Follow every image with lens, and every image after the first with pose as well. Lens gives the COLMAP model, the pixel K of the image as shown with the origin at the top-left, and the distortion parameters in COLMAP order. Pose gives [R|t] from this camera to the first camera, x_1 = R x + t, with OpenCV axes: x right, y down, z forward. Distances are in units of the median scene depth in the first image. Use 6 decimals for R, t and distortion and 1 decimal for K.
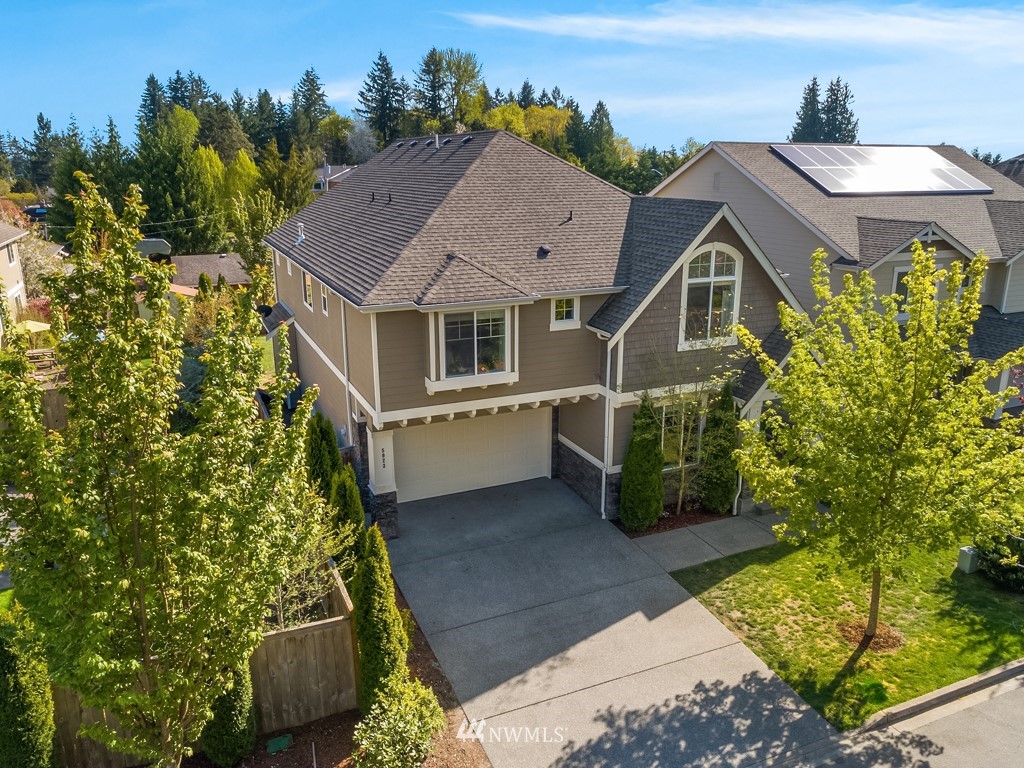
lens RADIAL K [[770.8, 0, 512.0], [0, 770.8, 384.0], [0, 0, 1]] dist [-0.051116, 0.000409]
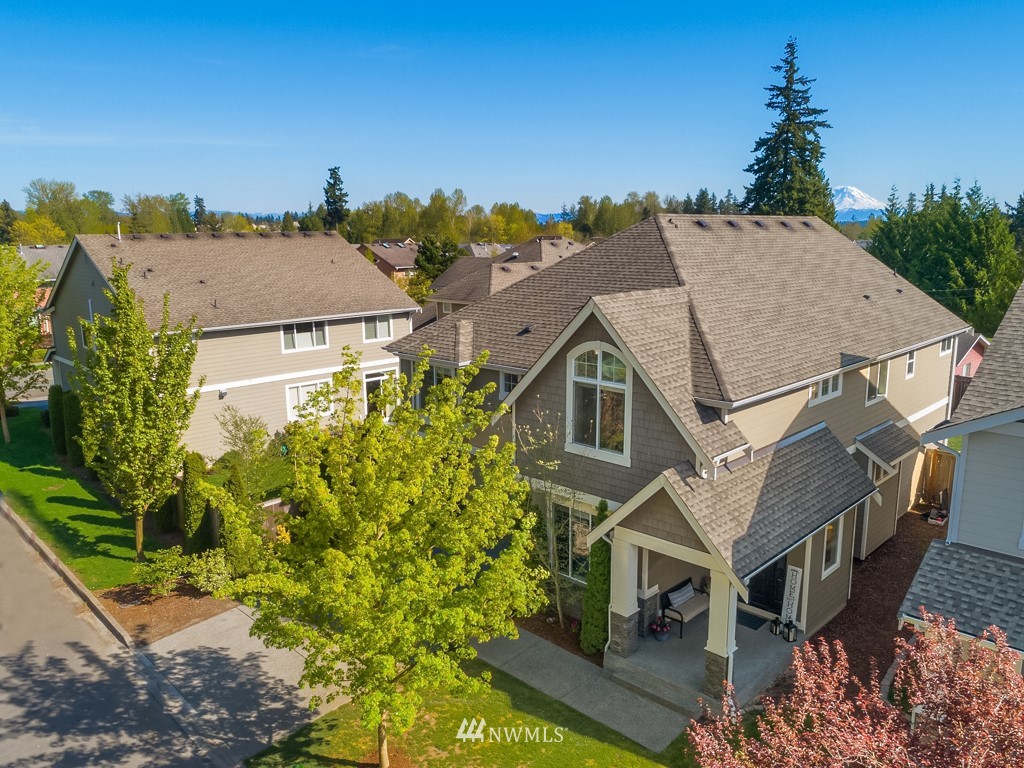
lens RADIAL K [[770.8, 0, 512.0], [0, 770.8, 384.0], [0, 0, 1]] dist [-0.051116, 0.000409]
pose [[0.377640, 0.178519, -0.908581, 1.035467], [-0.249067, 0.964659, 0.086016, -0.187638], [0.891826, 0.193814, 0.408757, 0.551336]]
